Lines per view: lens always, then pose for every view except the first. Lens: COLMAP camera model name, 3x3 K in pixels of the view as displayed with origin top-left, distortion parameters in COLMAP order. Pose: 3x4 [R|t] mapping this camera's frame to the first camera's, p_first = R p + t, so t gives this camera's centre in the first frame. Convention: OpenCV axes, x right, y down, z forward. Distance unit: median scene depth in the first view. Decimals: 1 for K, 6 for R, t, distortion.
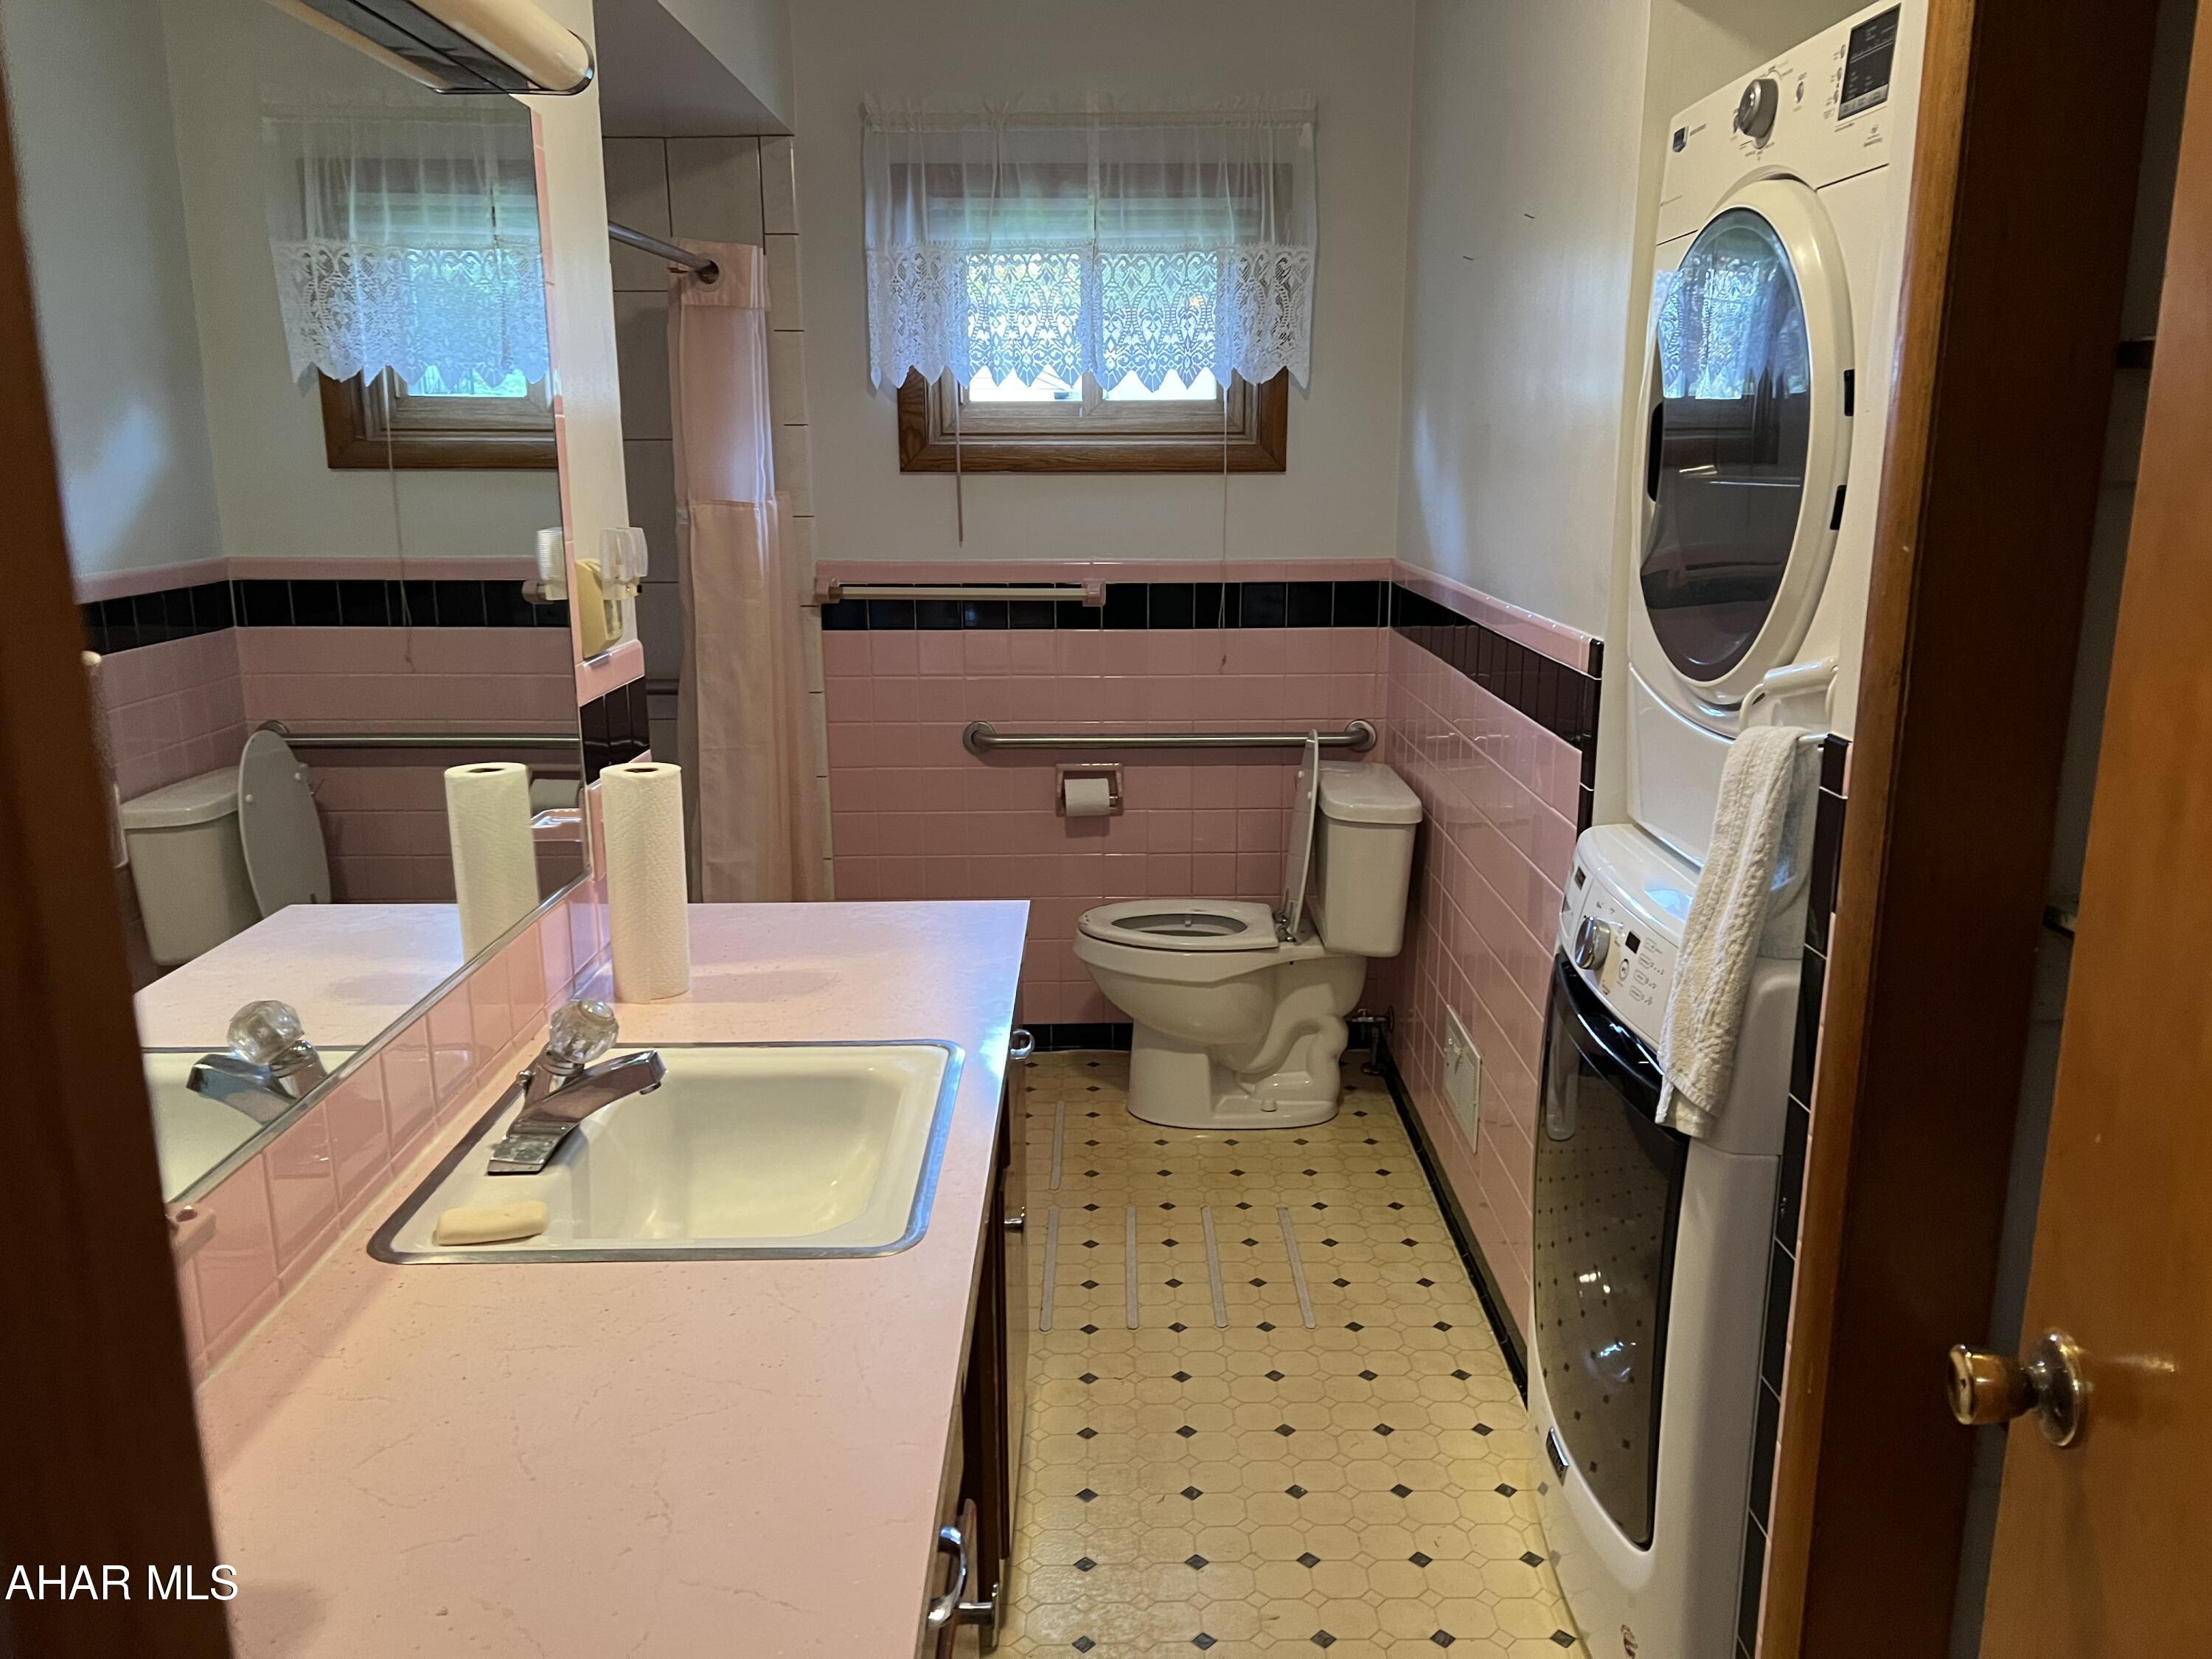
lens RADIAL K [[1650.2, 0, 1106.1], [0, 1650.2, 830.4], [0, 0, 1]] dist [0.052345, -0.053504]
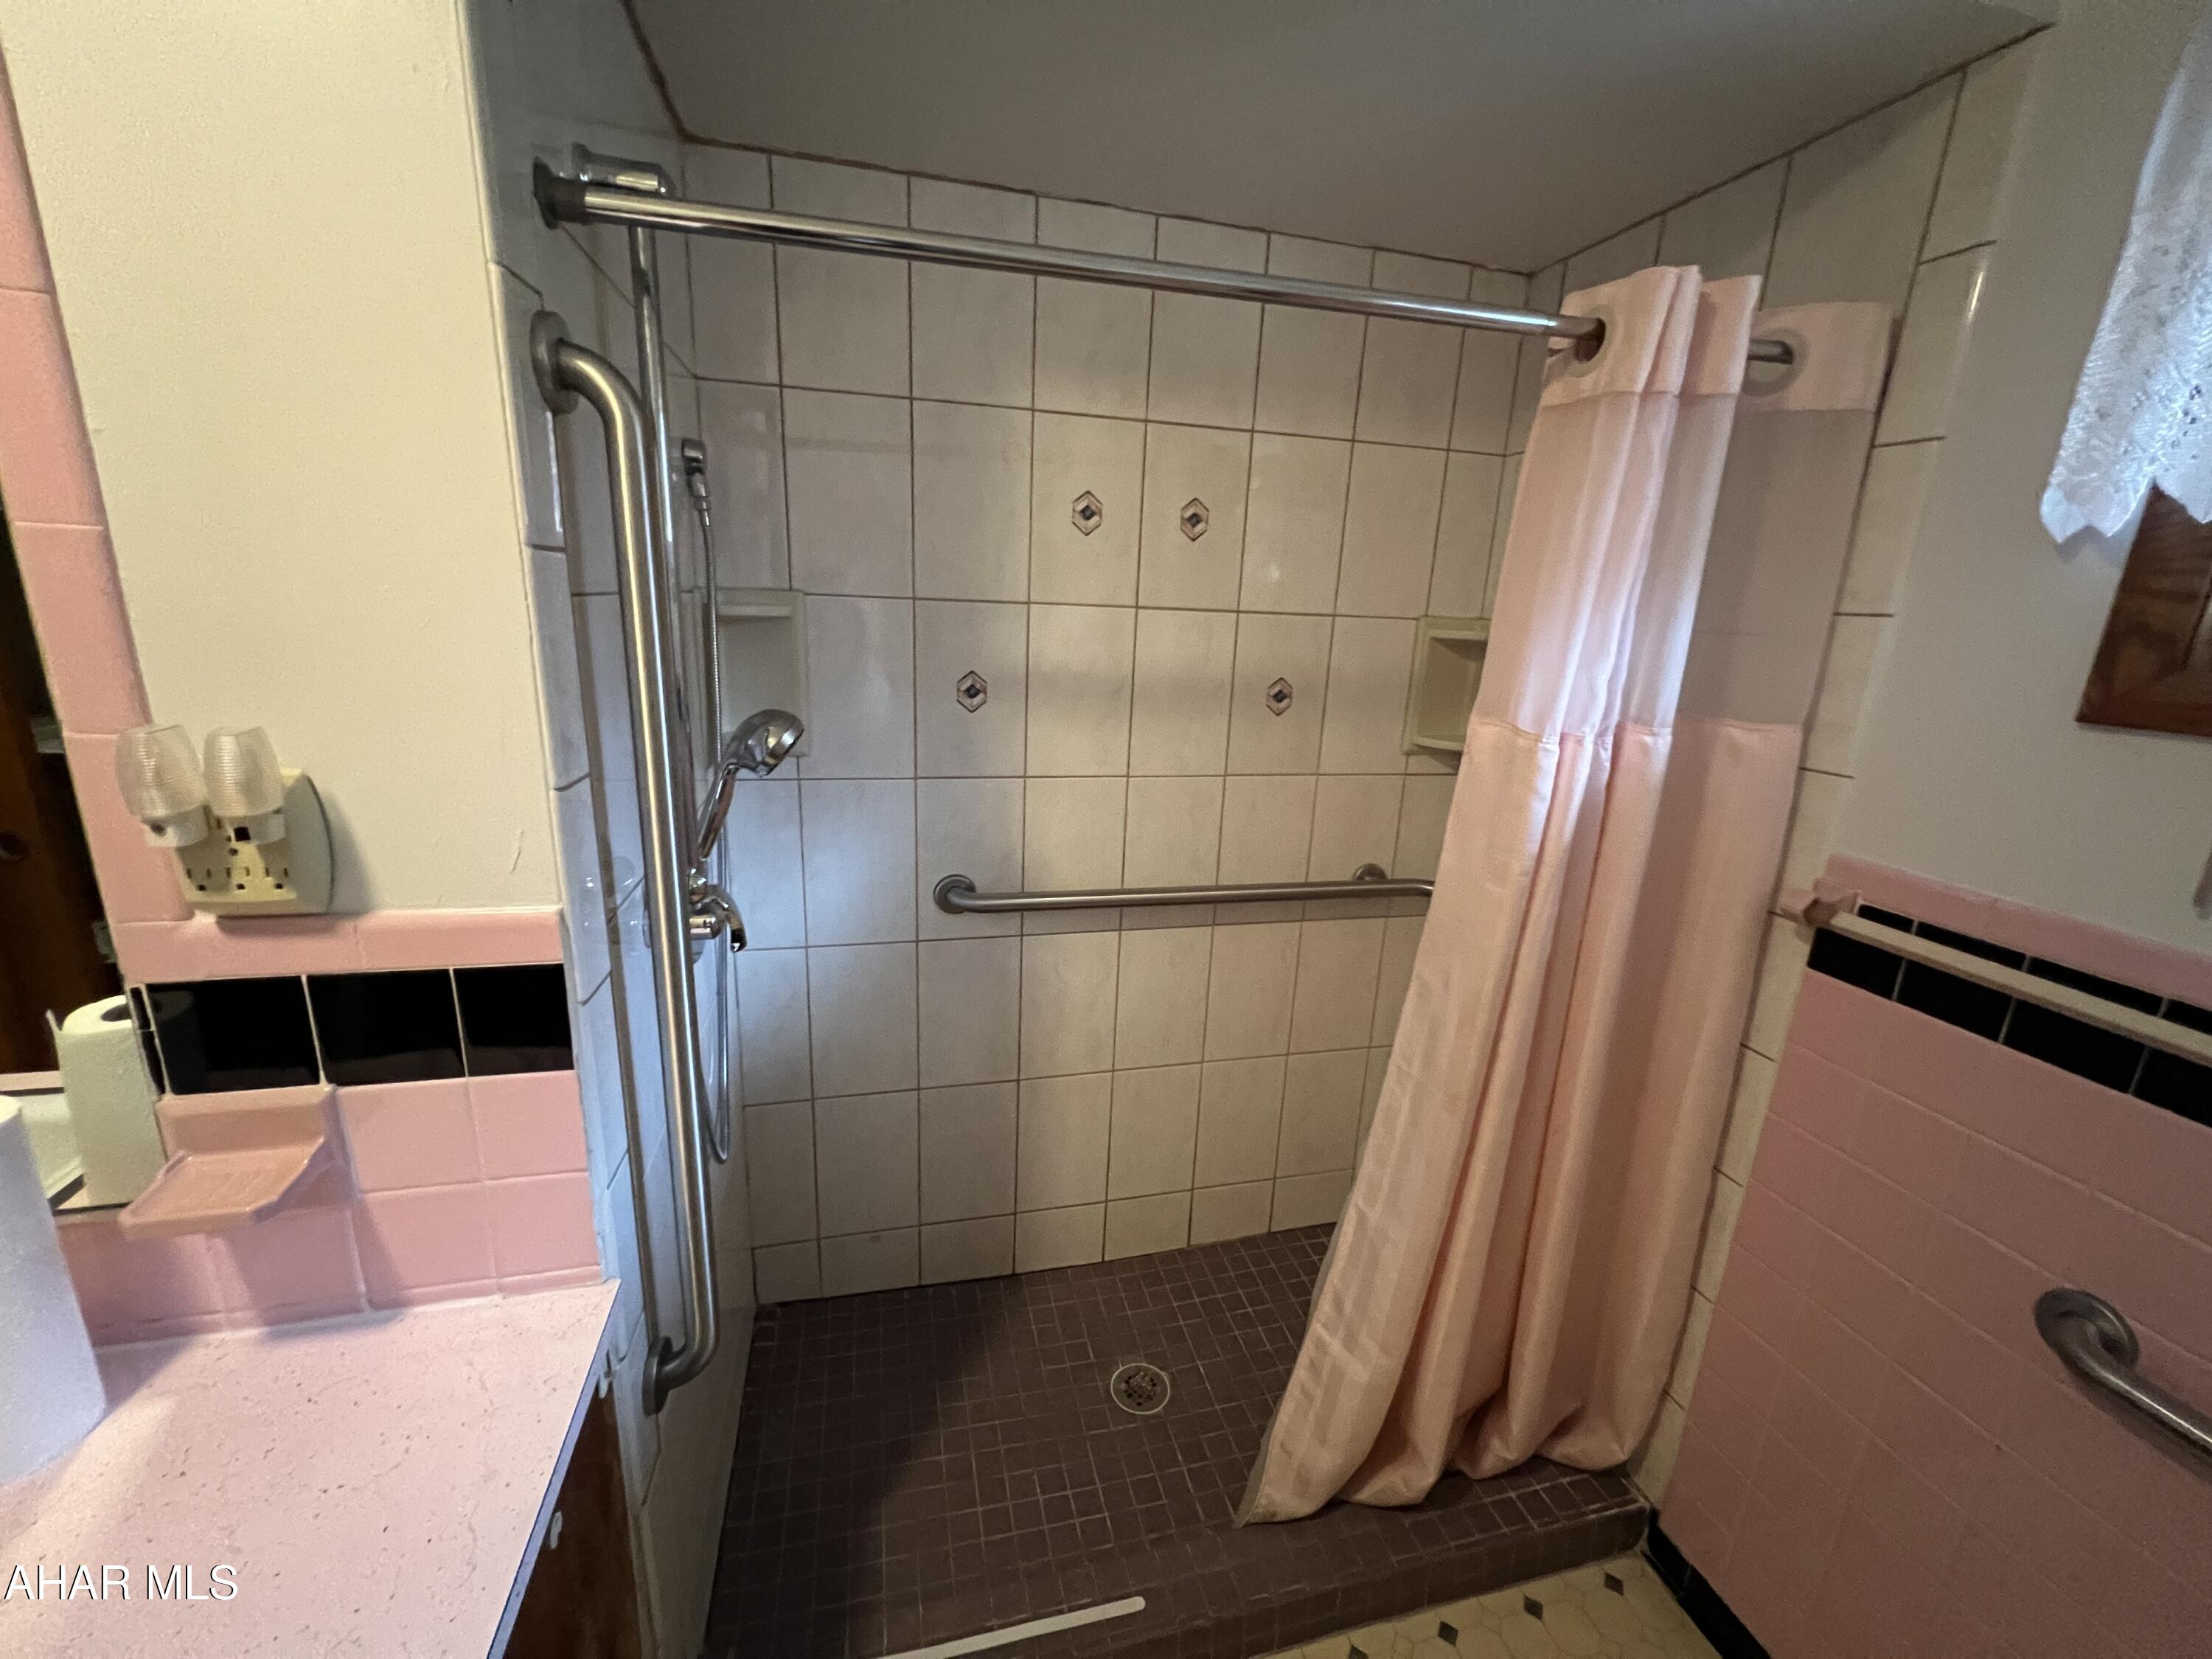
lens RADIAL K [[904.0, 0, 1104.0], [0, 904.0, 832.3], [0, 0, 1]] dist [-0.001185, 0.000025]
pose [[0.238012, 0.264656, -0.934509, 0.055548], [-0.261126, 0.944171, 0.200886, -0.174005], [0.935502, 0.196211, 0.293833, 0.706347]]
